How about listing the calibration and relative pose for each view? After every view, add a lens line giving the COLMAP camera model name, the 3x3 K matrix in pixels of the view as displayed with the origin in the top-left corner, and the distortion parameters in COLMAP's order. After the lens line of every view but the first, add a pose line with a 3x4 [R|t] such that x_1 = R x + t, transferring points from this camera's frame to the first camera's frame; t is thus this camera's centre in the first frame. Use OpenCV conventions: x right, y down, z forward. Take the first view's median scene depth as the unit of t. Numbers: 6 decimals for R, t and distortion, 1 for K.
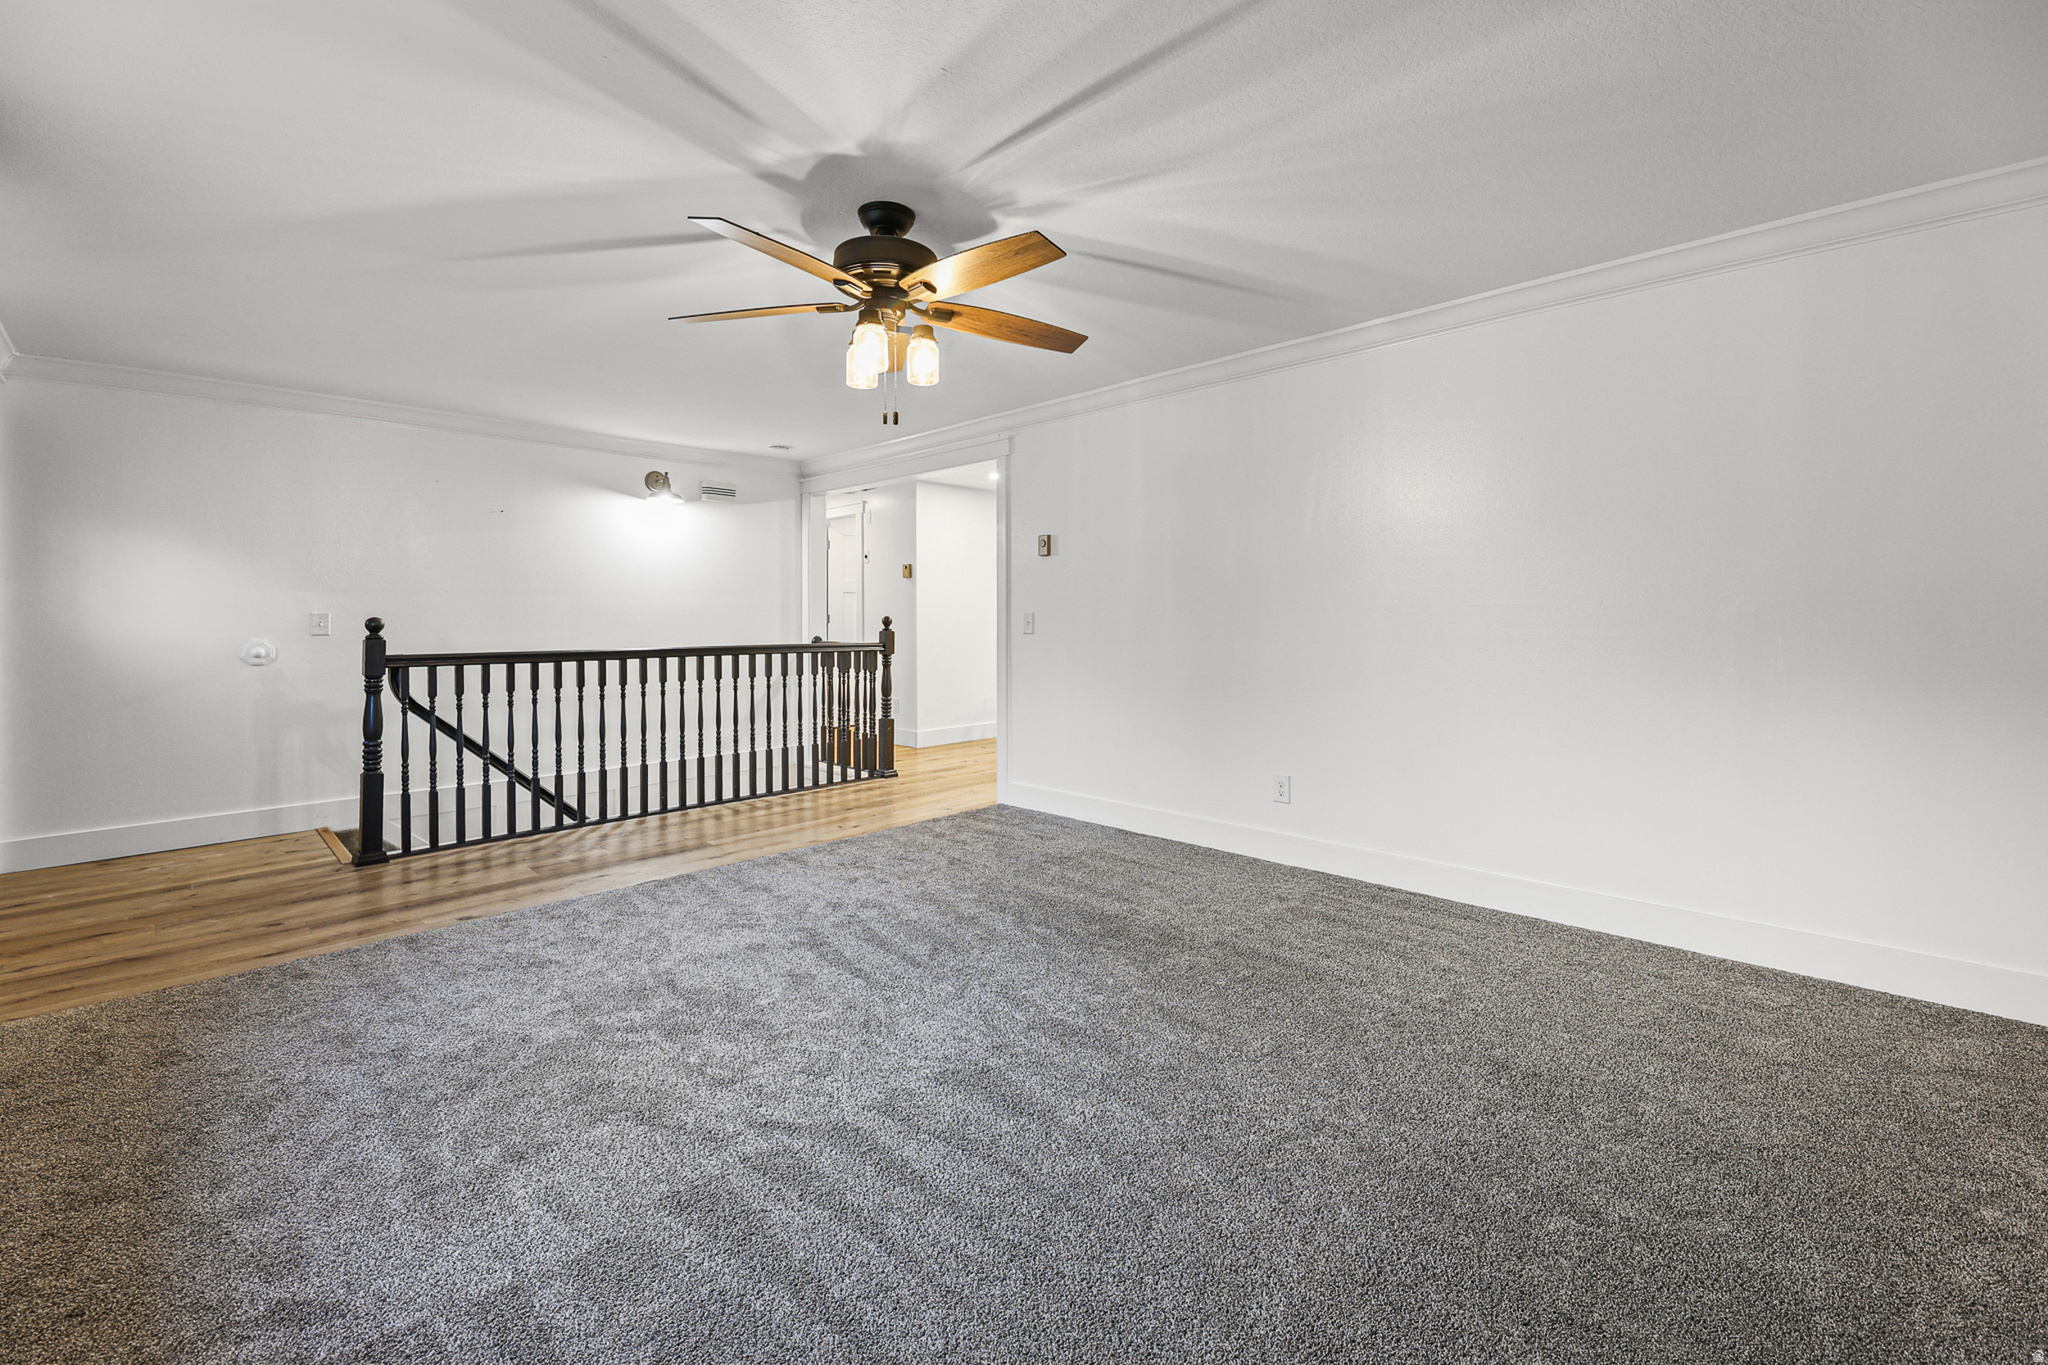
lens RADIAL K [[850.8, 0, 1026.1], [0, 850.8, 615.9], [0, 0, 1]] dist [-0.008462, -0.000020]
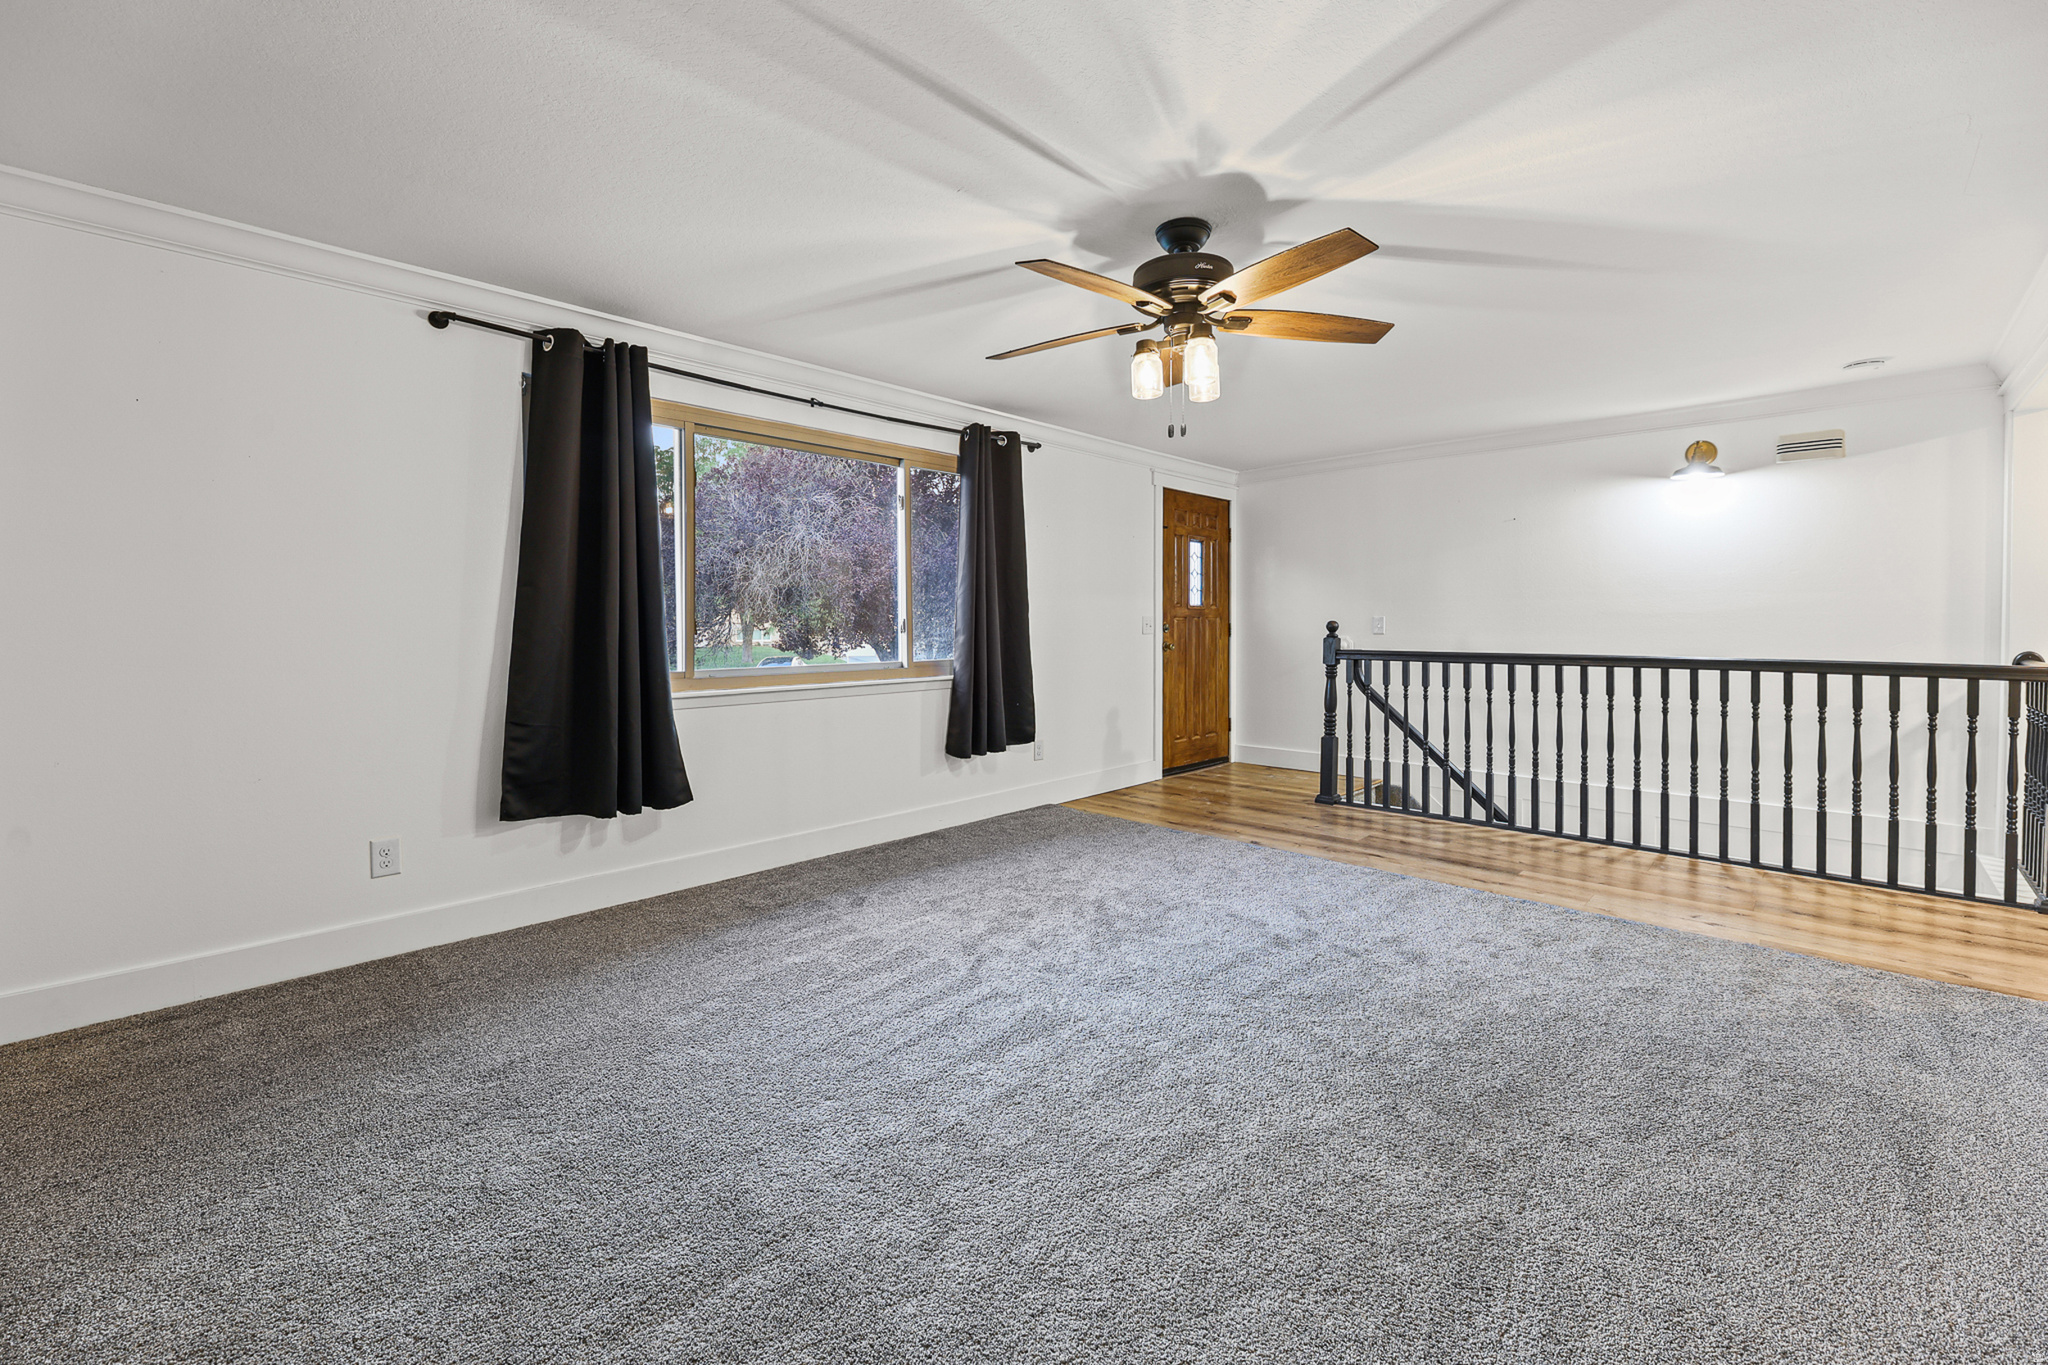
lens RADIAL K [[836.6, 0, 1022.7], [0, 836.6, 666.4], [0, 0, 1]] dist [-0.002053, -0.000047]
pose [[0.011581, 0.059777, -0.998145, 0.490069], [0.003409, 0.998203, 0.059820, -0.006091], [0.999927, -0.004096, 0.011356, 0.451146]]
